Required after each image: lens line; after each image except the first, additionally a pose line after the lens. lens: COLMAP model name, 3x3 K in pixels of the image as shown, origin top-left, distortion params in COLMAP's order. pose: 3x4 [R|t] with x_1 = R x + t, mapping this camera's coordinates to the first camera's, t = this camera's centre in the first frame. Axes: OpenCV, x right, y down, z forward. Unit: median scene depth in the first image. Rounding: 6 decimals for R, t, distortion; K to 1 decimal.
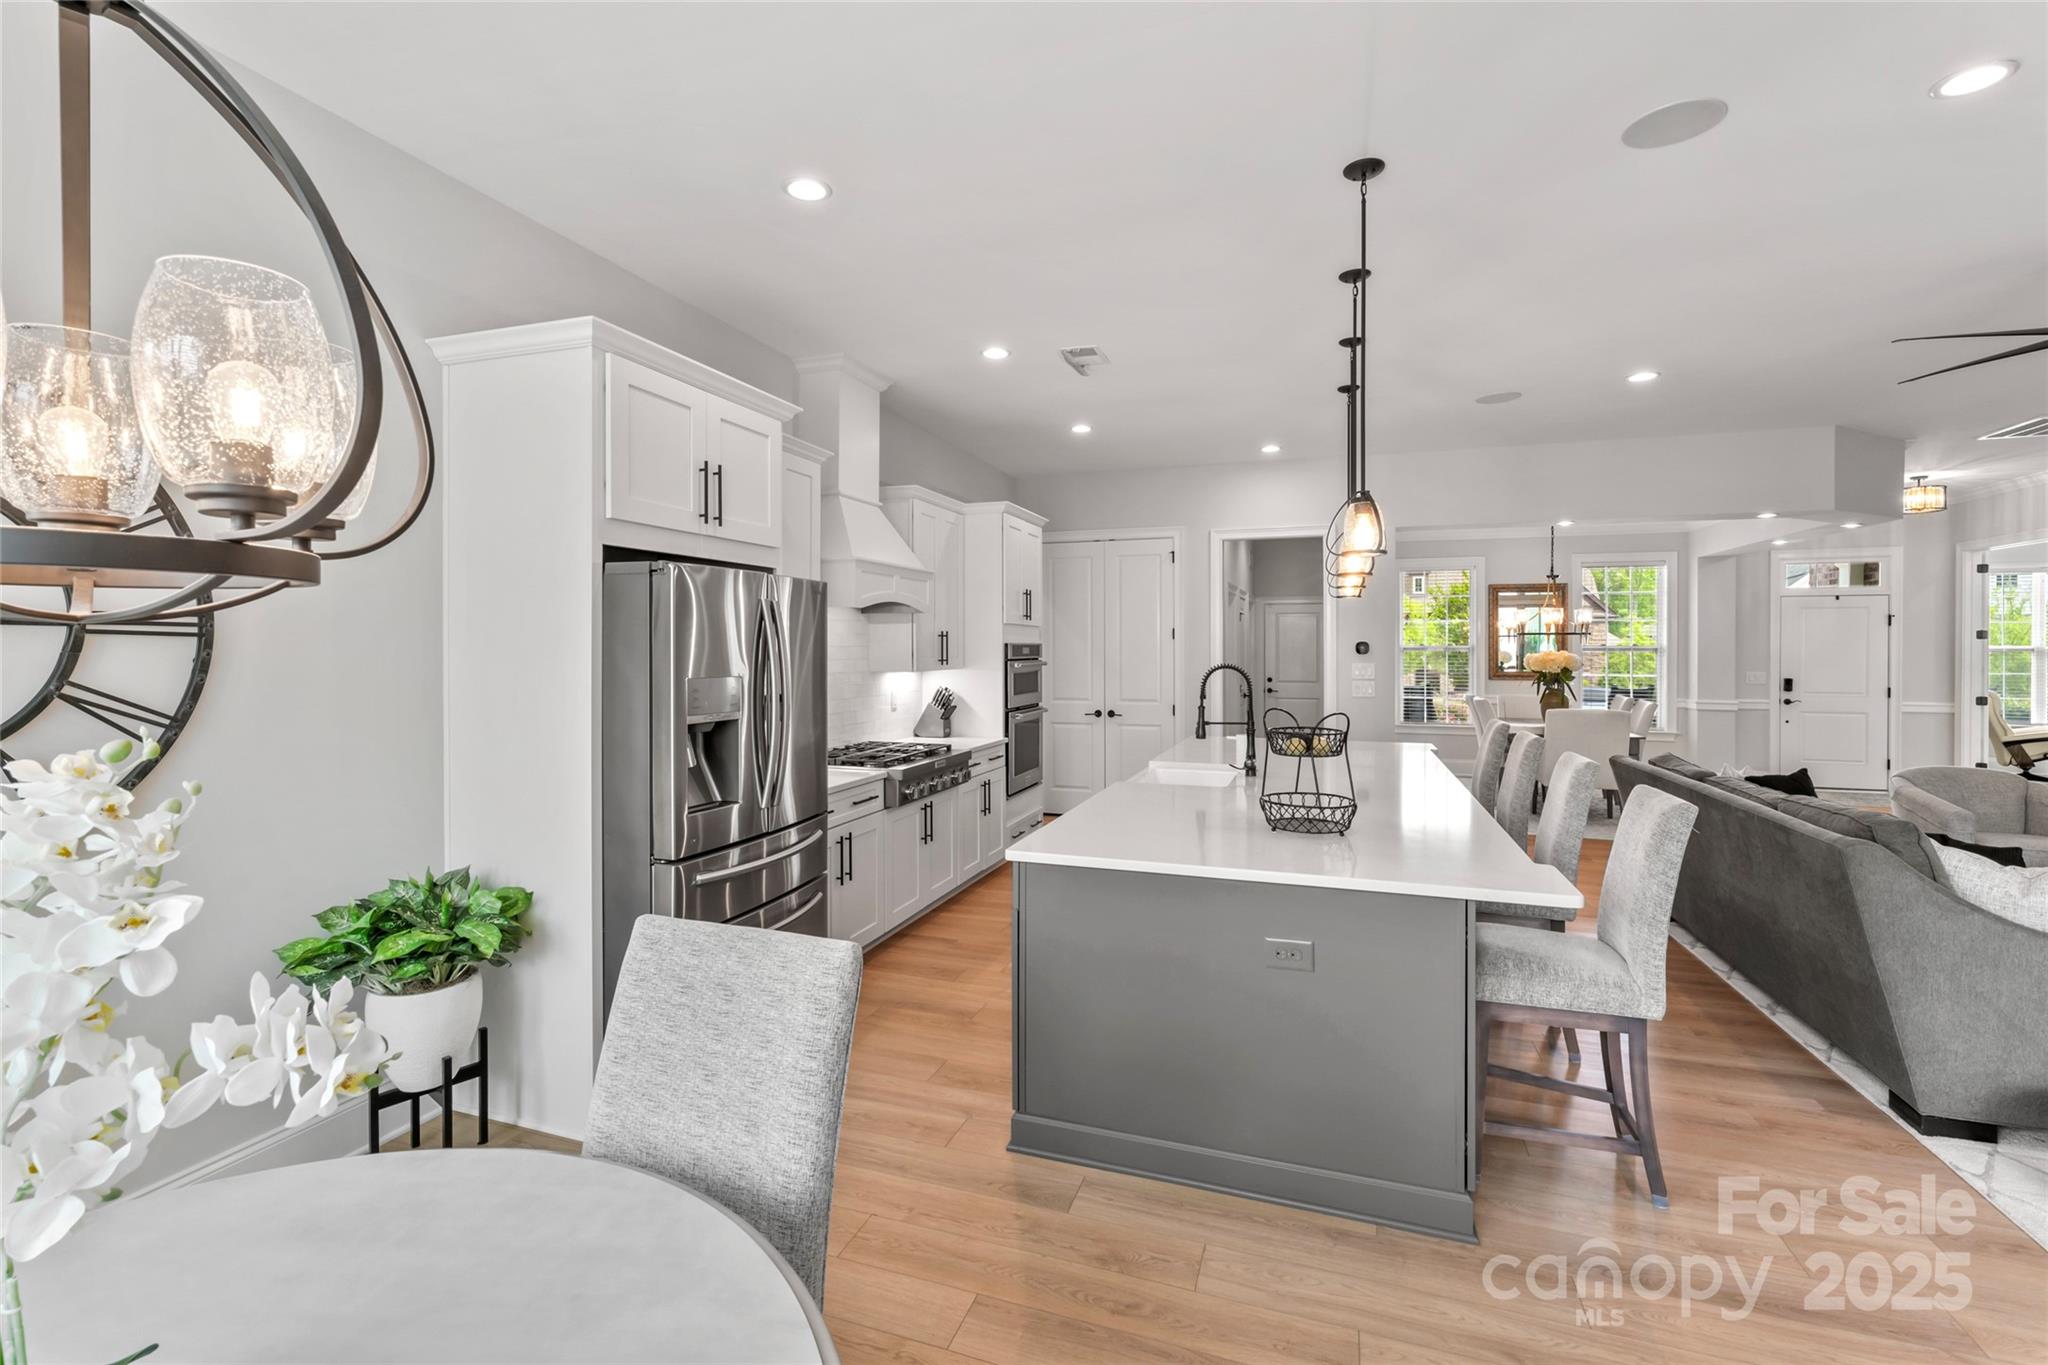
lens RADIAL K [[921.1, 0, 987.8], [0, 921.1, 662.8], [0, 0, 1]] dist [0.000549, 0.000481]
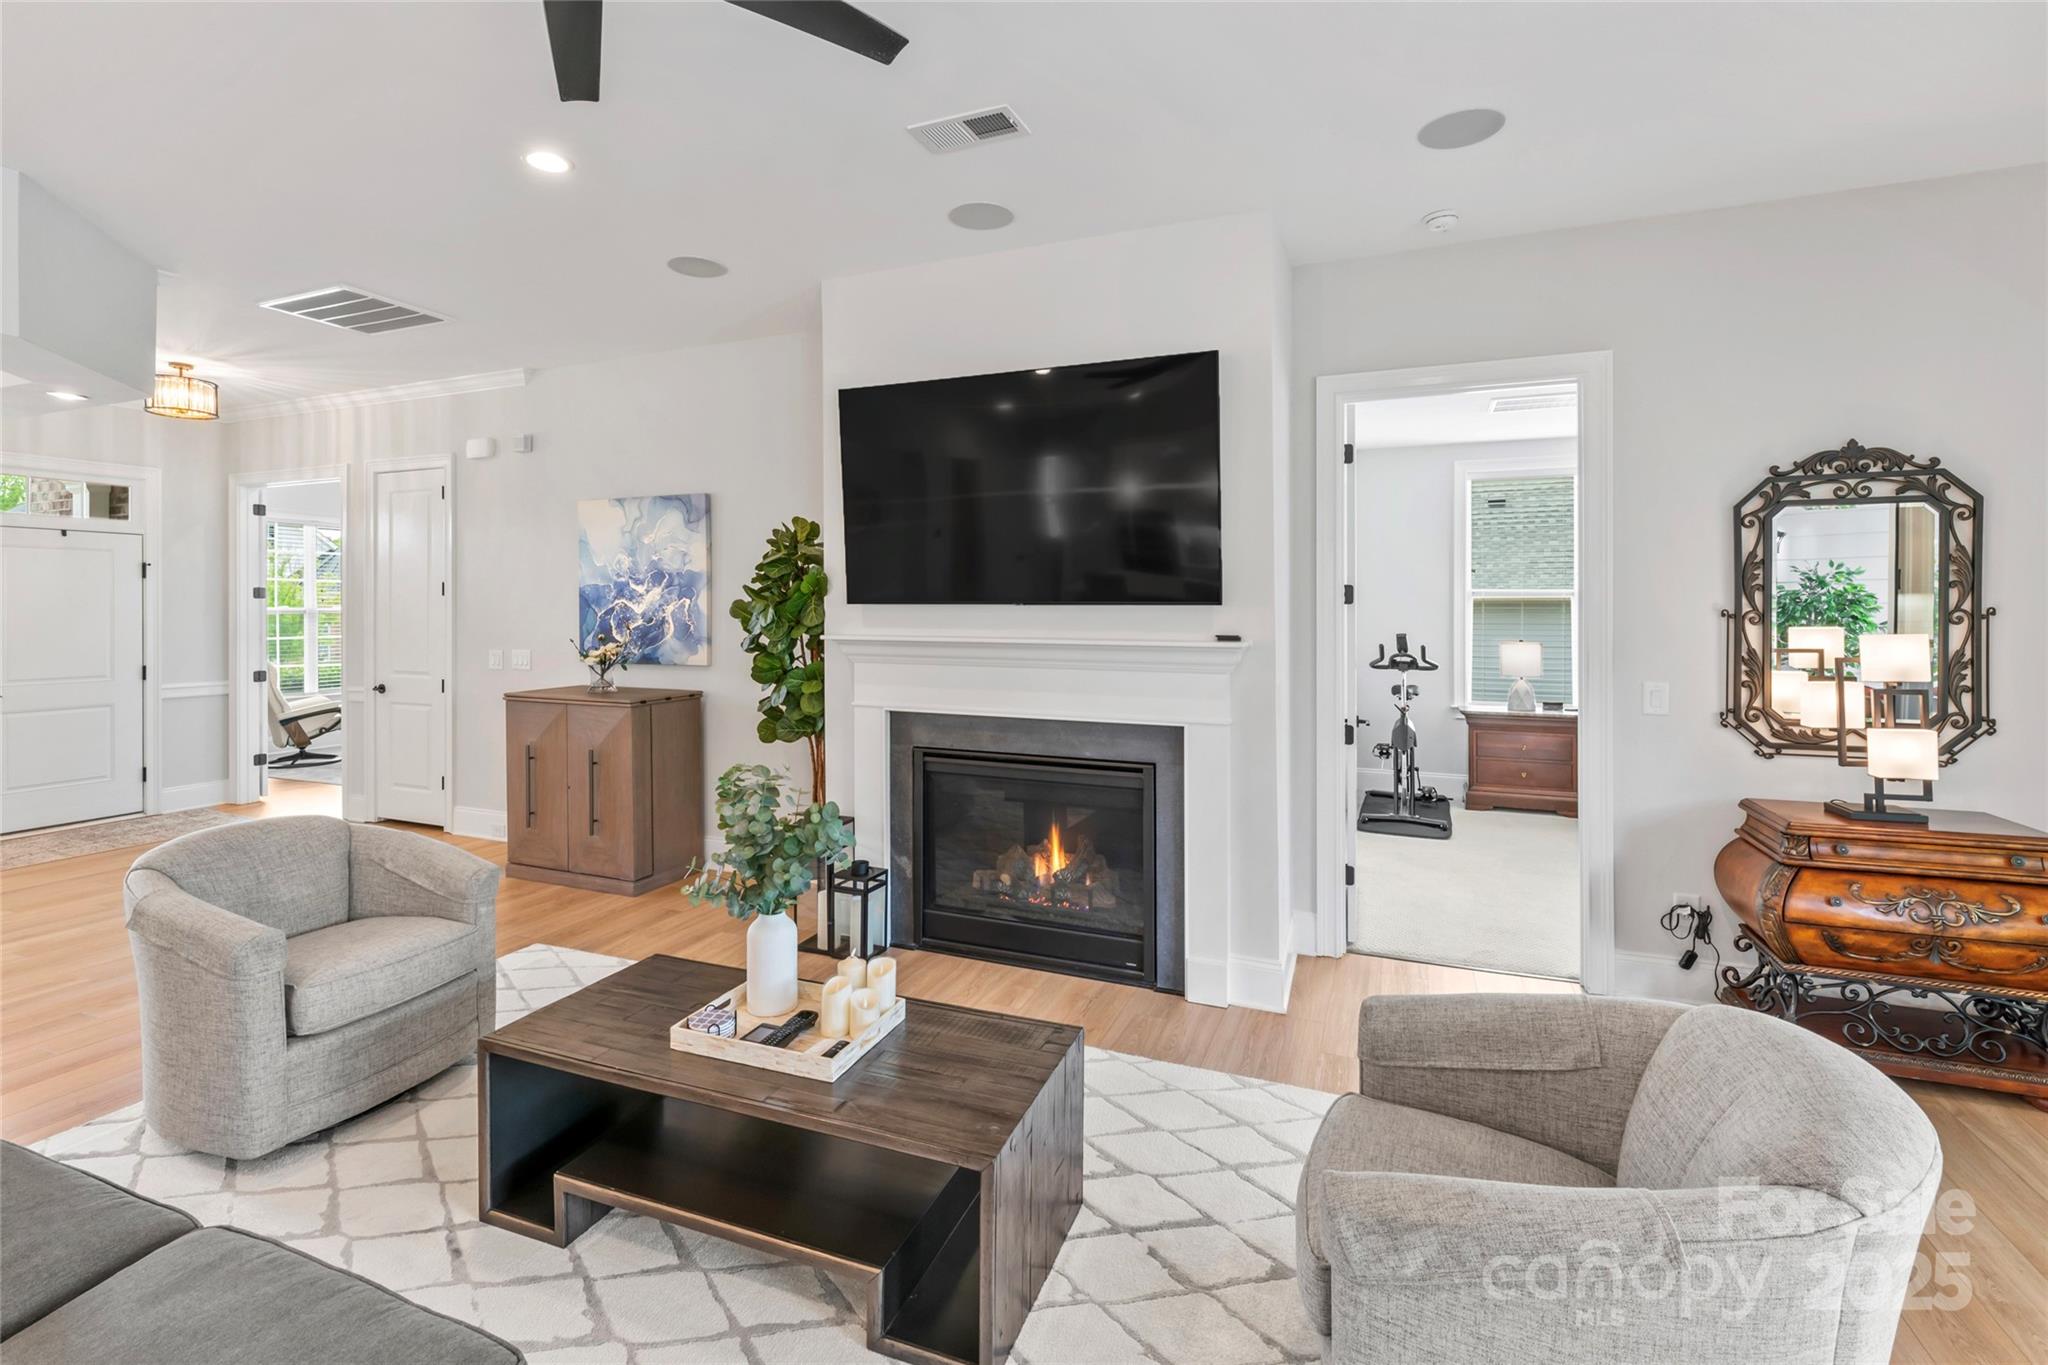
lens RADIAL K [[921.1, 0, 1032.5], [0, 921.1, 615.9], [0, 0, 1]] dist [0.000549, 0.000481]
pose [[0.038065, -0.002887, 0.999271, 0.298795], [0.008509, 0.999961, 0.002565, -0.006628], [-0.999239, 0.008406, 0.038088, 0.293514]]
